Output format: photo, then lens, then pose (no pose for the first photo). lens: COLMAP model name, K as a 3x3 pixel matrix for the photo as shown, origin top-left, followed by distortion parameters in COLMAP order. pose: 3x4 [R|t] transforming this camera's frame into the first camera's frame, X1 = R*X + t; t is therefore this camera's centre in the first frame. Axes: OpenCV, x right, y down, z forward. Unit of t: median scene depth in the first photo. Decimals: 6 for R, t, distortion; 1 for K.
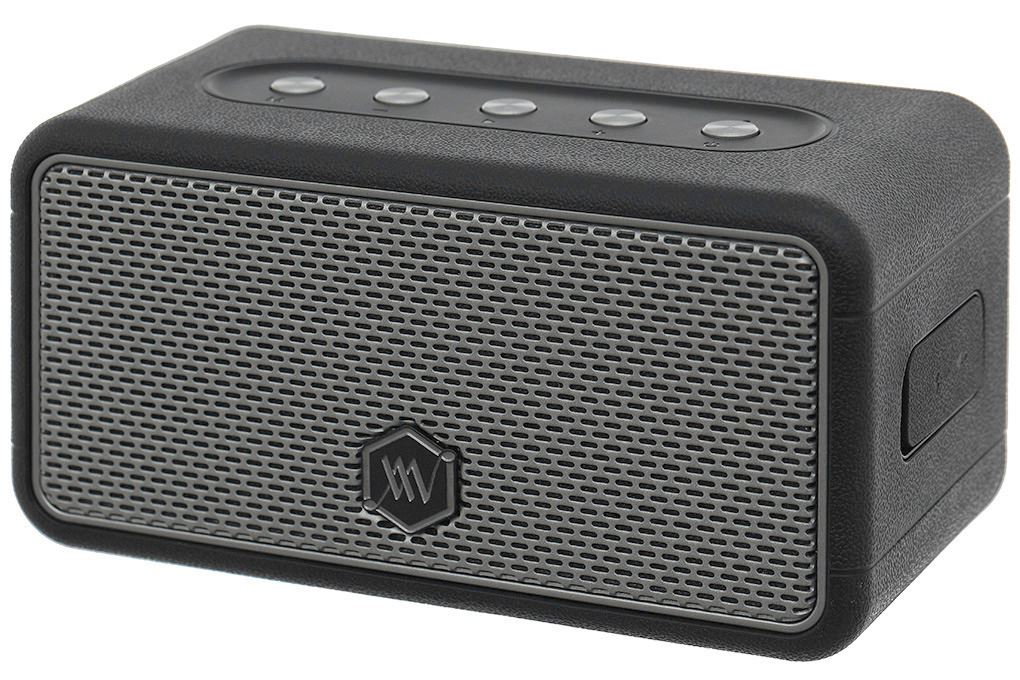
lens RADIAL K [[3757.4, 0, 309.7], [0, 3757.4, 339.6], [0, 0, 1]] dist [0.006034, 0.095036]
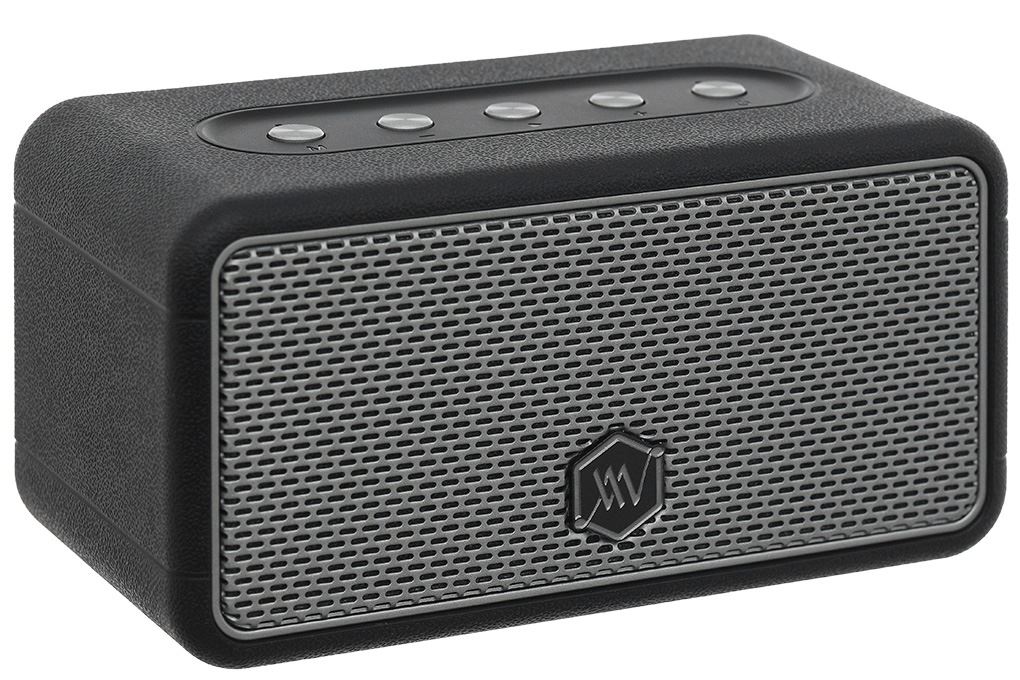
lens RADIAL K [[3757.4, 0, 309.7], [0, 3757.4, 339.6], [0, 0, 1]] dist [0.006034, 0.095036]
pose [[0.690861, -0.208511, 0.692267, -0.700780], [0.221297, 0.972539, 0.072081, -0.088781], [-0.688287, 0.103399, 0.718032, 0.342676]]
